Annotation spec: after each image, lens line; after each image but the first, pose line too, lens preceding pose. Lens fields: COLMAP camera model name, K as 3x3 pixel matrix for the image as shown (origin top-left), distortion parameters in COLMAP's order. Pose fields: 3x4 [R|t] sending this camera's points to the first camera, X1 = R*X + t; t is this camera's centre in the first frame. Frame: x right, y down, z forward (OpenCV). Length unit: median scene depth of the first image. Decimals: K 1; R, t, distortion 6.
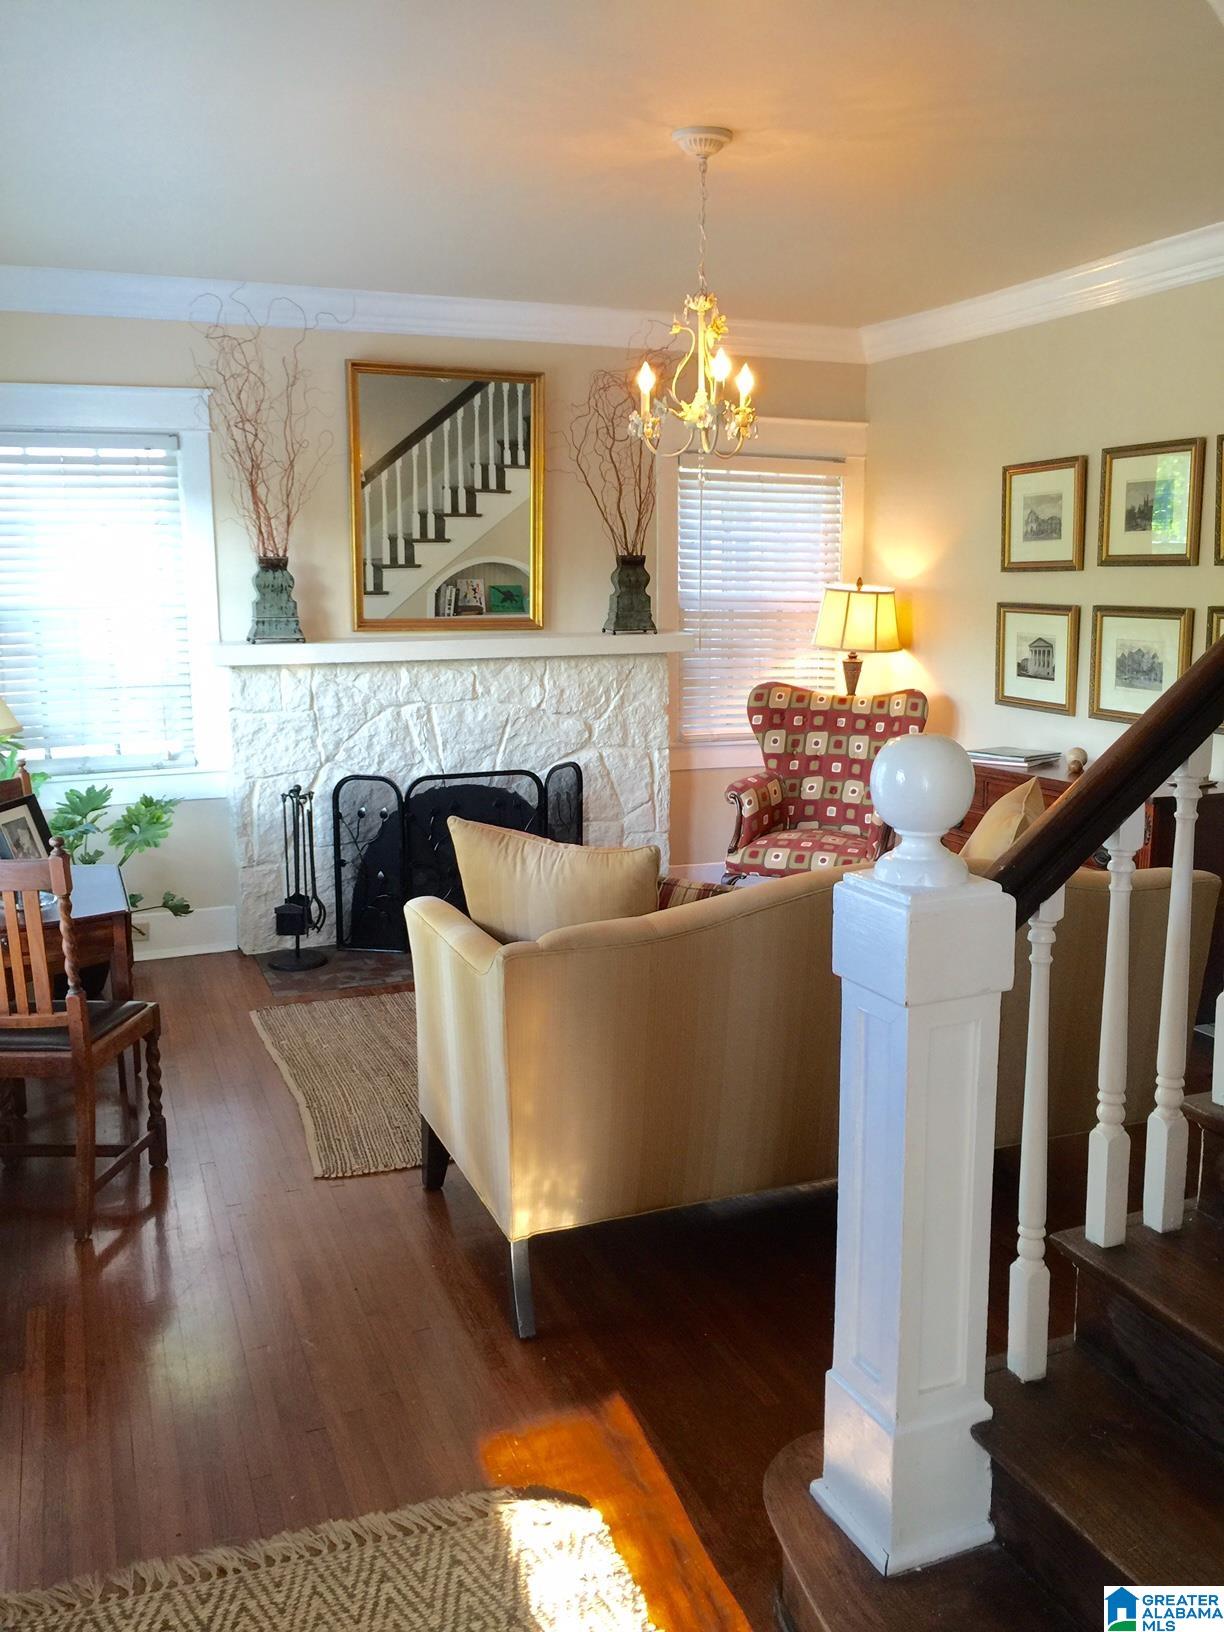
lens RADIAL K [[1391.4, 0, 612.0], [0, 1391.4, 816.0], [0, 0, 1]] dist [-0.005149, -0.006001]
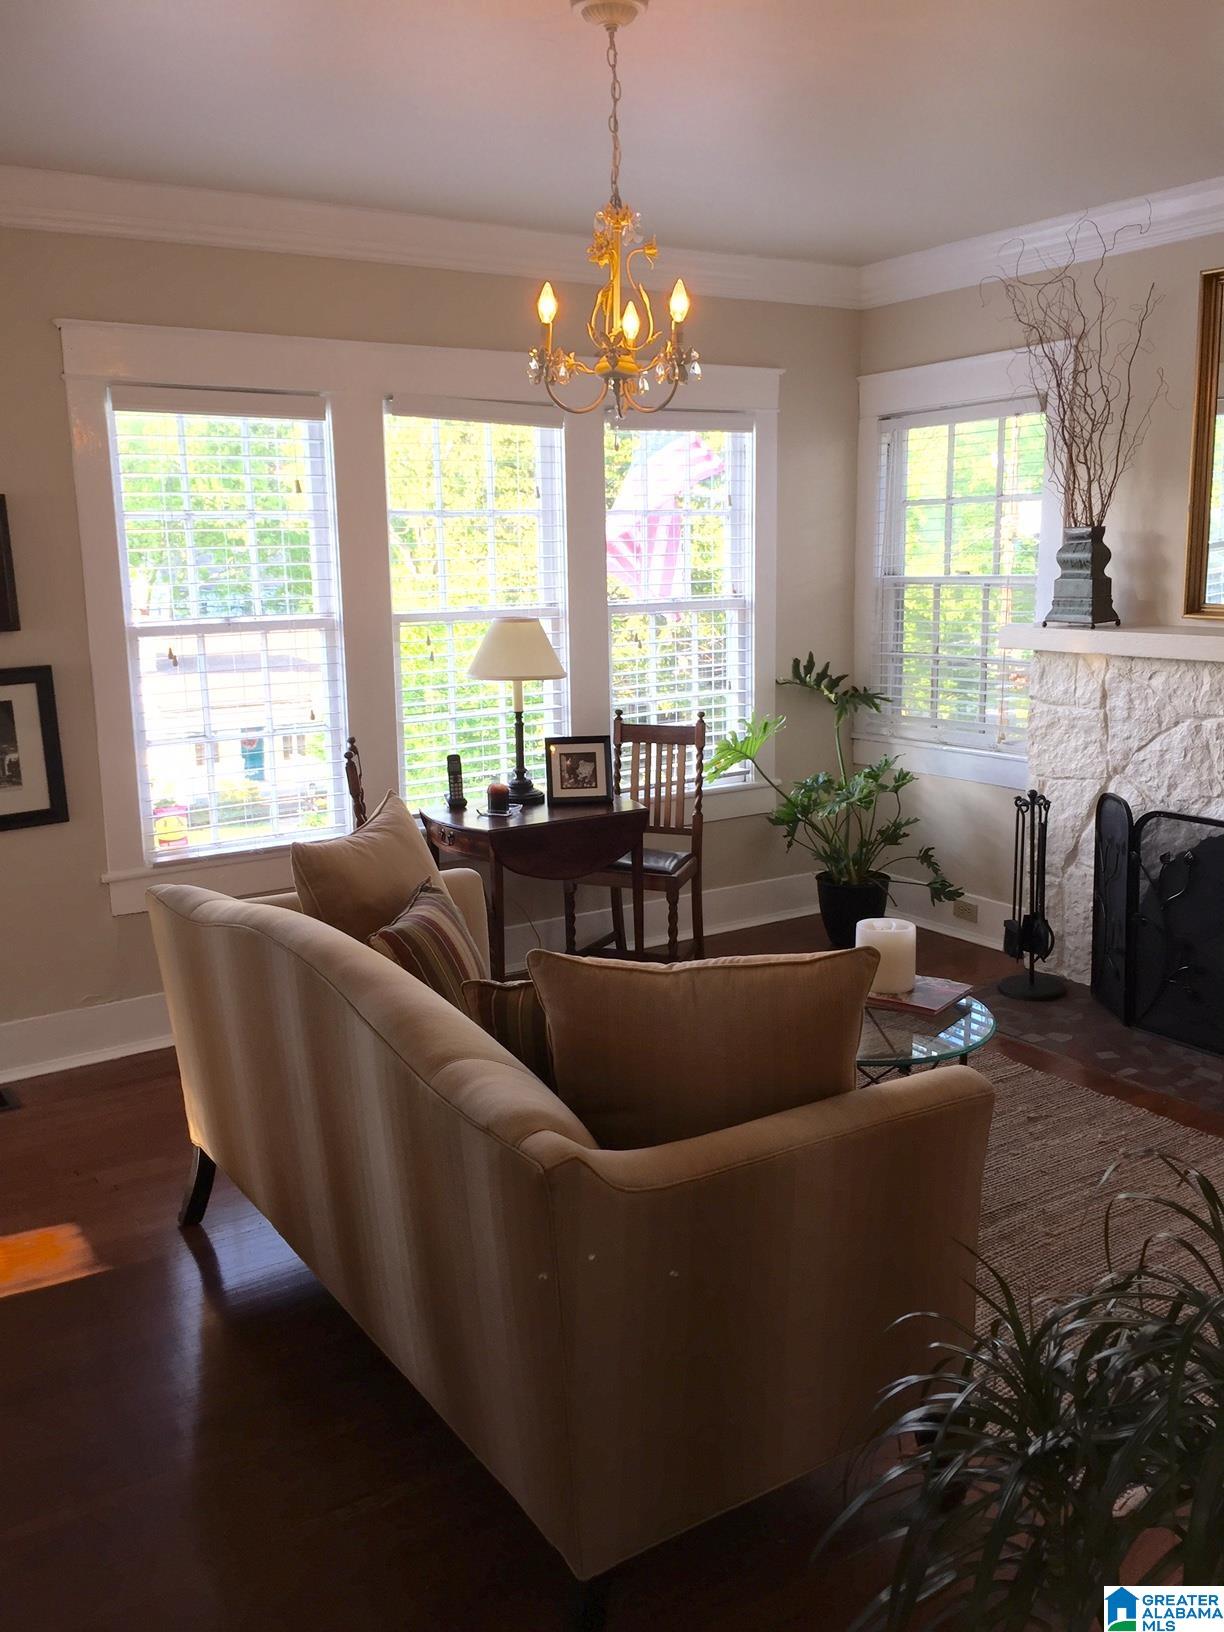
lens RADIAL K [[1391.4, 0, 612.0], [0, 1391.4, 816.0], [0, 0, 1]] dist [-0.005149, -0.006001]
pose [[0.185328, 0.184676, -0.965167, 0.547956], [-0.158828, 0.974898, 0.156040, -0.096374], [0.969756, 0.124377, 0.210008, 0.538430]]
